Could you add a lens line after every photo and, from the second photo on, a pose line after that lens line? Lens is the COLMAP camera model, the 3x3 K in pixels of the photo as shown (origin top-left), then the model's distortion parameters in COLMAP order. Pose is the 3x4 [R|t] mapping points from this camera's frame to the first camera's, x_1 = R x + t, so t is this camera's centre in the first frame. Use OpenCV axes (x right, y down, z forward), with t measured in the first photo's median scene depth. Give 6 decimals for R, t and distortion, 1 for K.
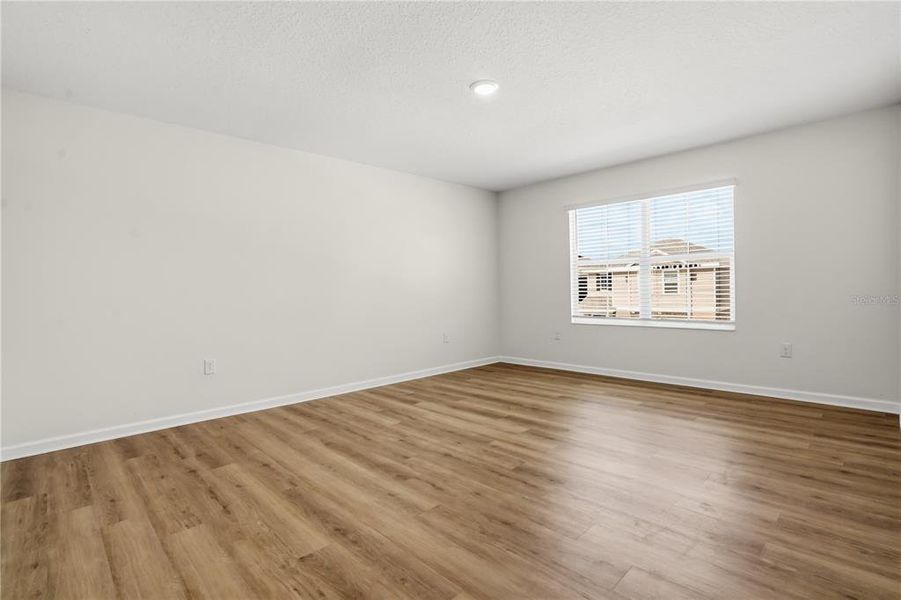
lens RADIAL K [[436.6, 0, 450.5], [0, 436.6, 300.0], [0, 0, 1]] dist [-0.003026, -0.000521]
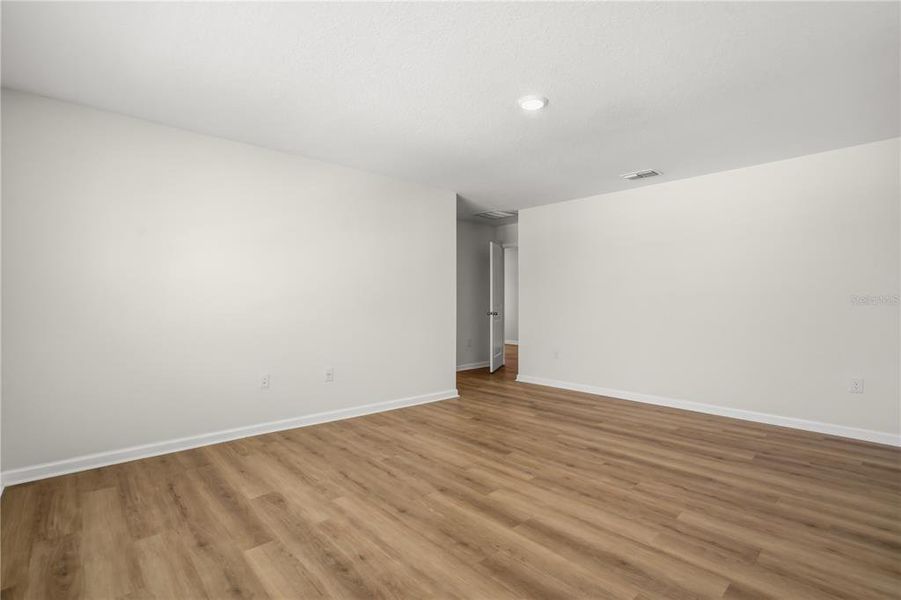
lens RADIAL K [[436.6, 0, 450.5], [0, 436.6, 300.0], [0, 0, 1]] dist [-0.003026, -0.000521]
pose [[-0.999385, 0.025207, 0.024371, 0.246267], [0.025638, 0.999517, 0.017537, -0.084630], [-0.023917, 0.018151, -0.999549, 1.996253]]
